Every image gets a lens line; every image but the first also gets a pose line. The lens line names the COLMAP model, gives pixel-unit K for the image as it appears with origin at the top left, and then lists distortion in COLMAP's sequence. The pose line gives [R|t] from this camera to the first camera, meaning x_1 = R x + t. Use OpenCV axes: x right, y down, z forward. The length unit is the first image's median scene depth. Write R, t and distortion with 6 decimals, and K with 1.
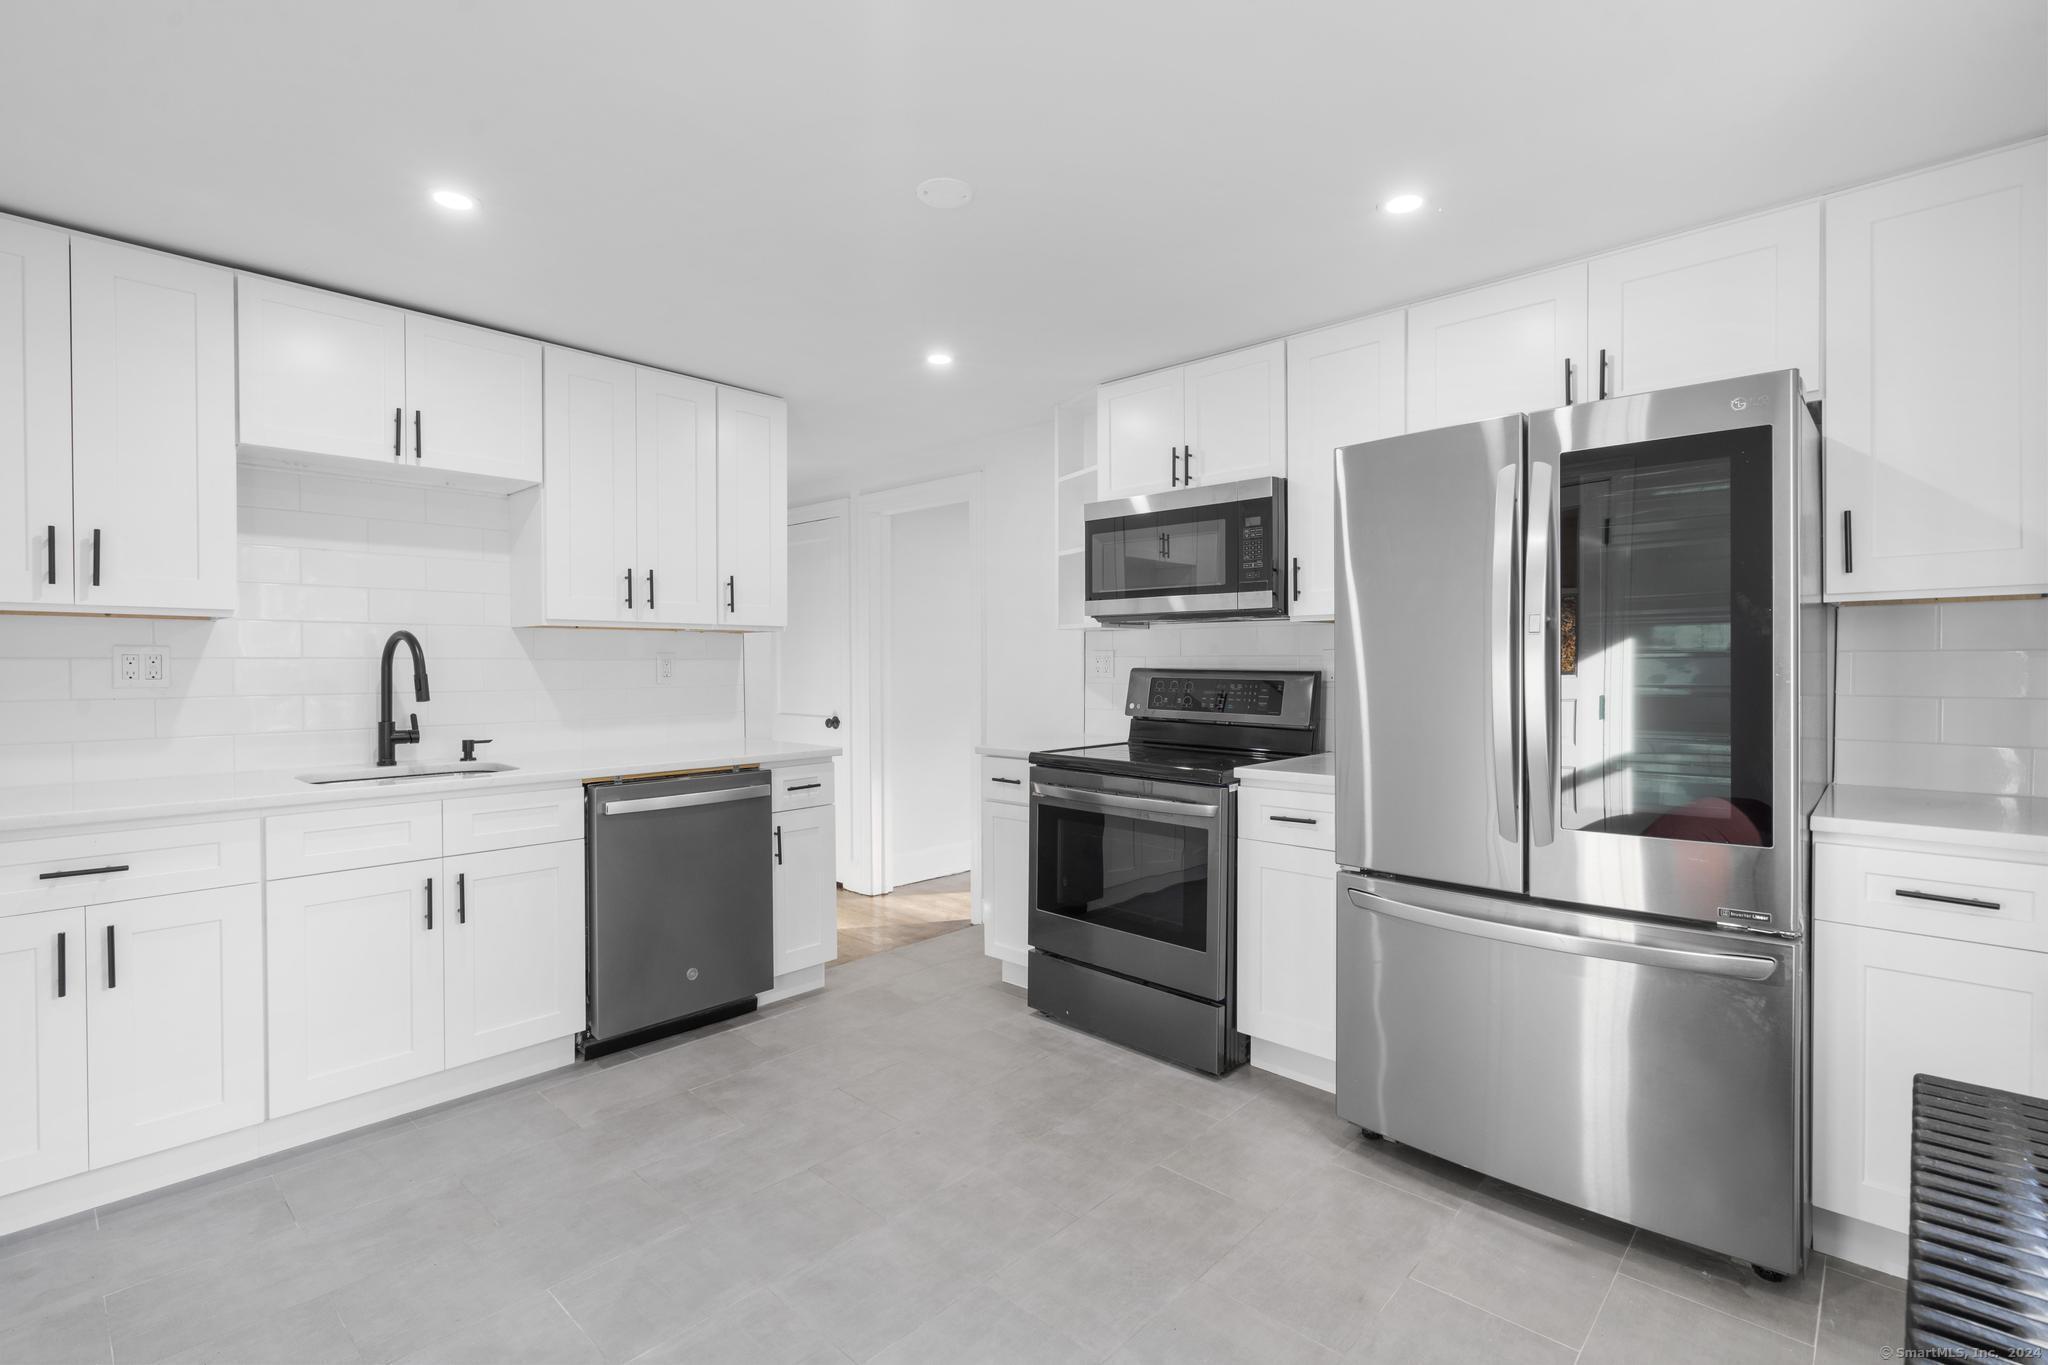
lens RADIAL K [[938.6, 0, 1010.6], [0, 938.6, 677.4], [0, 0, 1]] dist [-0.003287, 0.003382]
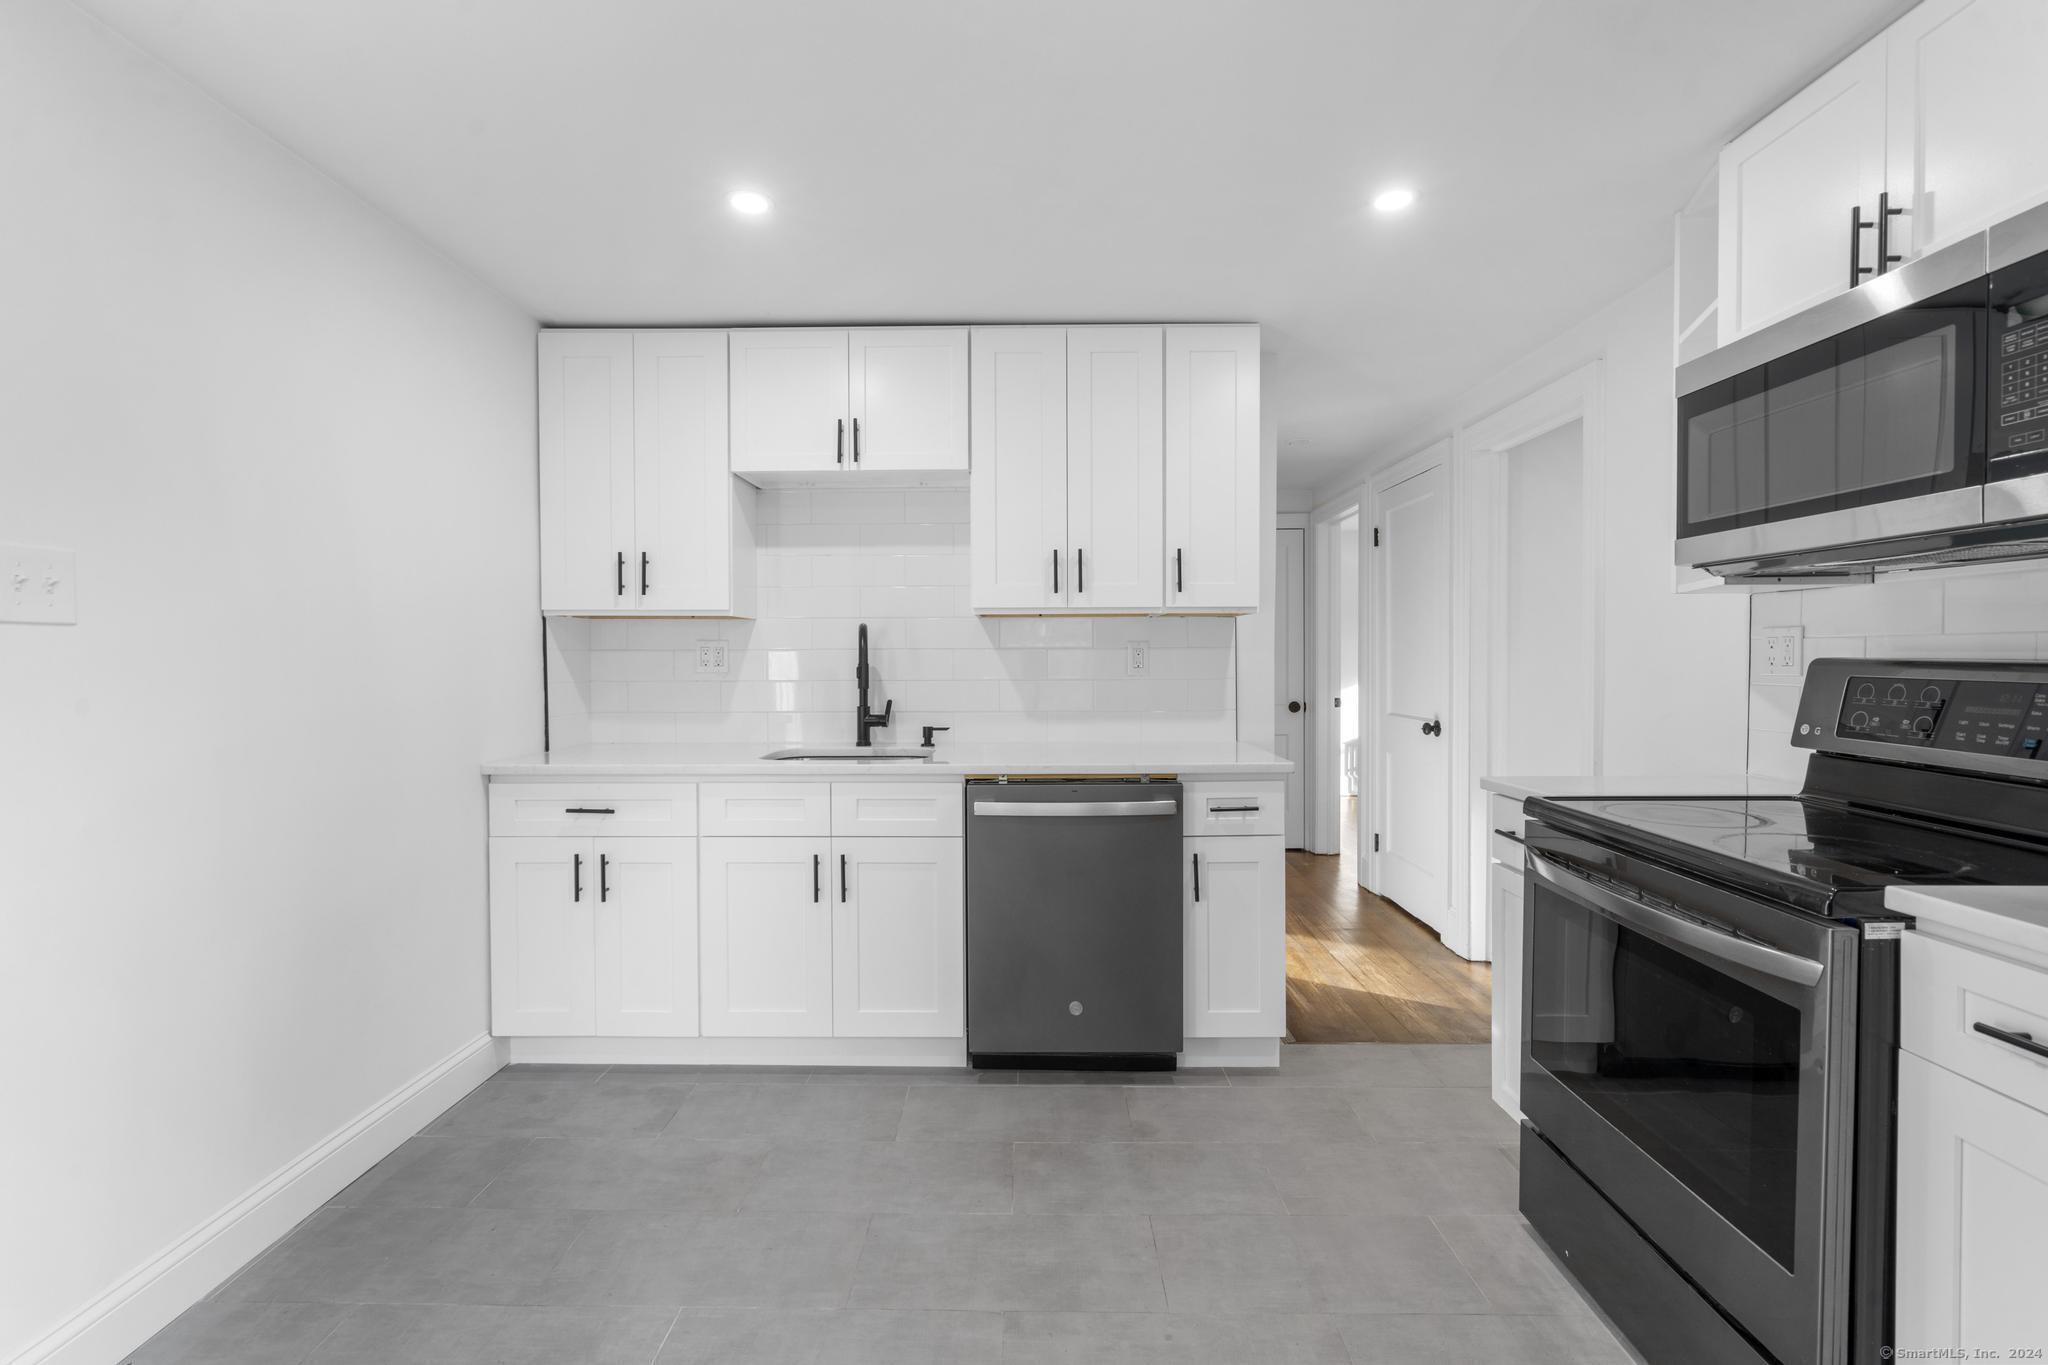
lens RADIAL K [[938.6, 0, 1010.6], [0, 938.6, 677.4], [0, 0, 1]] dist [-0.003287, 0.003382]
pose [[0.671808, 0.015555, -0.740562, 0.257000], [-0.008581, 0.999876, 0.013218, -0.002797], [0.740675, -0.002525, 0.671858, 0.362458]]
